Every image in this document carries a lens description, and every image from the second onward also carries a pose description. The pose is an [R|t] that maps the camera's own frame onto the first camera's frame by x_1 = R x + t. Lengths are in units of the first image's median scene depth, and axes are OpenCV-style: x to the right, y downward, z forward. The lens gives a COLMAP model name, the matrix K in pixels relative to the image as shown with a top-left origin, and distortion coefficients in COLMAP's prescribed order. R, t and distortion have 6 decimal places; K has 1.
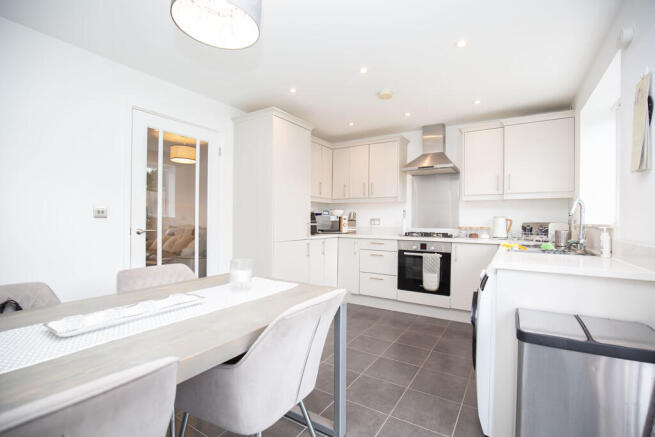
lens RADIAL K [[297.8, 0, 327.5], [0, 297.8, 219.1], [0, 0, 1]] dist [0.001834, 0.000626]
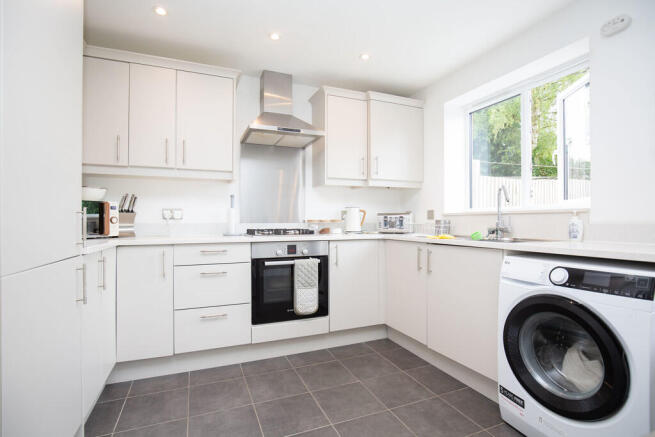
lens RADIAL K [[325.1, 0, 327.6], [0, 325.1, 216.6], [0, 0, 1]] dist [0.002242, 0.000338]
pose [[0.578263, 0.001869, 0.815848, -0.213872], [0.004422, 0.999976, -0.005425, 0.023056], [-0.815838, 0.006745, 0.578241, 0.515305]]
